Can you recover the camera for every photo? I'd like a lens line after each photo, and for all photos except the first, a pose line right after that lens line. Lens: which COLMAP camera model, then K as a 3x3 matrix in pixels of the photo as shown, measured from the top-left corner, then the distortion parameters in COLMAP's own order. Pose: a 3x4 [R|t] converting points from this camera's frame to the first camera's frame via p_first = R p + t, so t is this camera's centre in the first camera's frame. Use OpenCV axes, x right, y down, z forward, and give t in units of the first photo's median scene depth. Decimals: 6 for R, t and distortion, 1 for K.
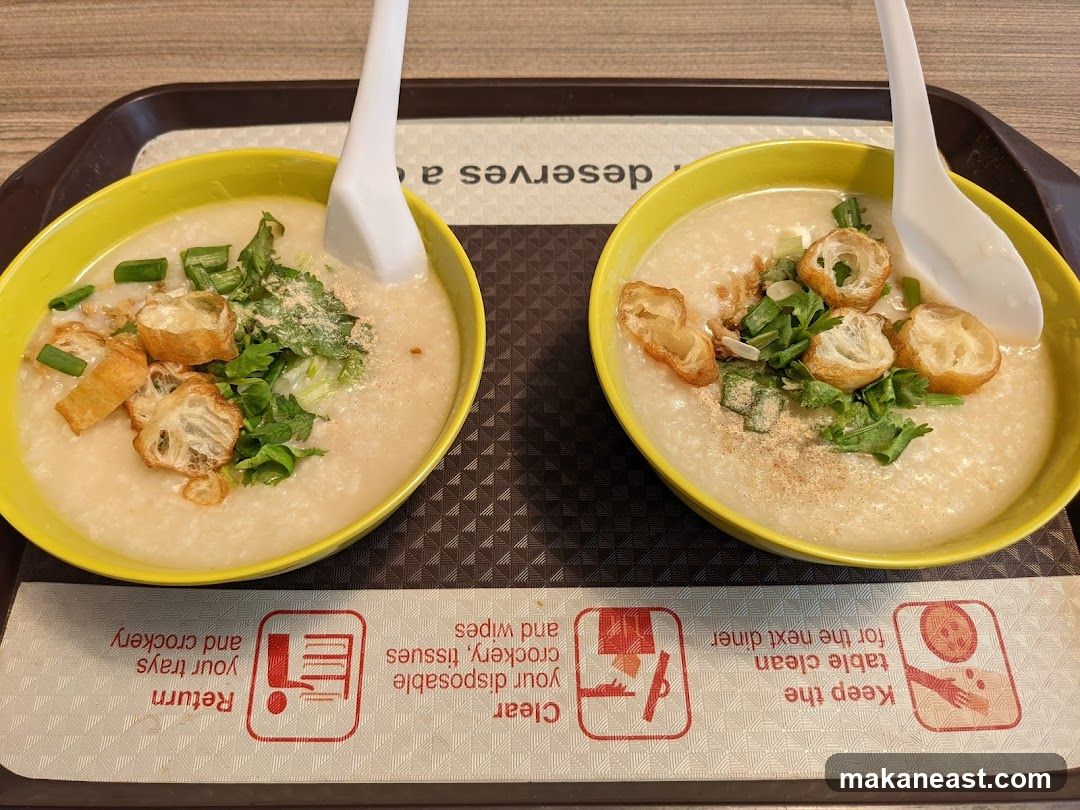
lens RADIAL K [[779.1, 0, 537.6], [0, 779.1, 410.4], [0, 0, 1]] dist [0.009310, -0.033168]
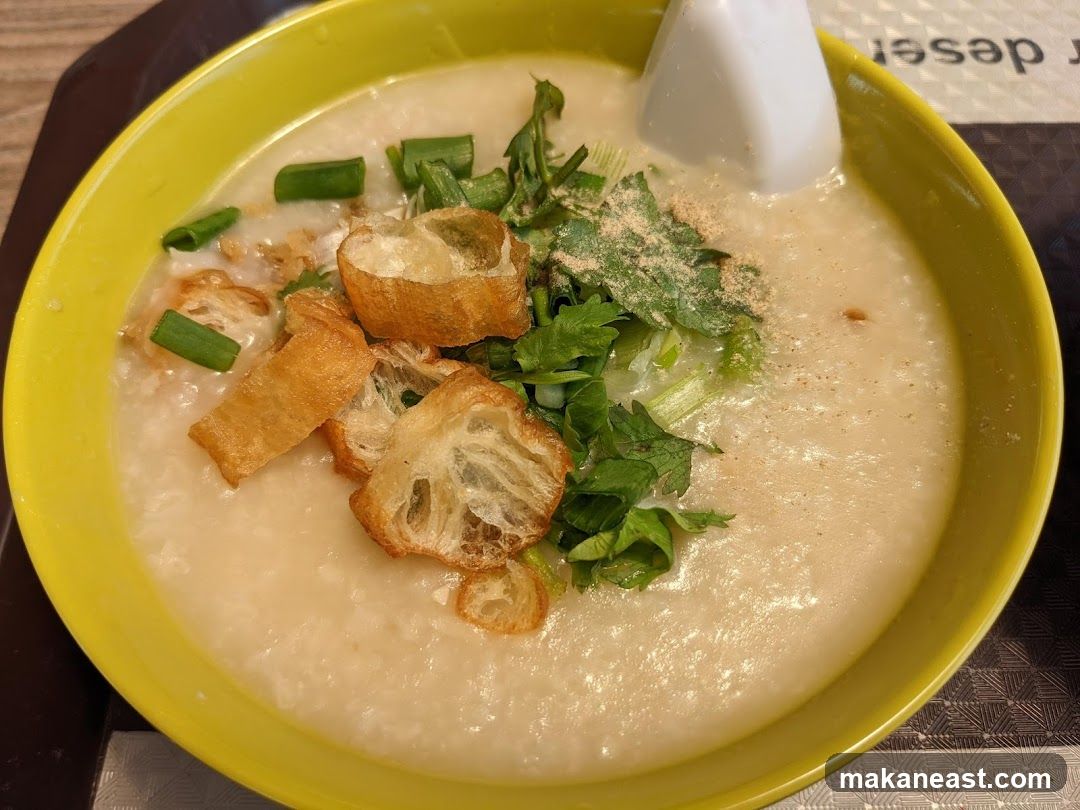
lens RADIAL K [[779.1, 0, 538.3], [0, 779.1, 404.6], [0, 0, 1]] dist [0.009310, -0.033168]
pose [[0.999417, -0.009503, -0.032806, -0.360878], [0.009694, 0.999937, 0.005663, -0.021885], [0.032750, -0.005978, 0.999446, 0.478354]]
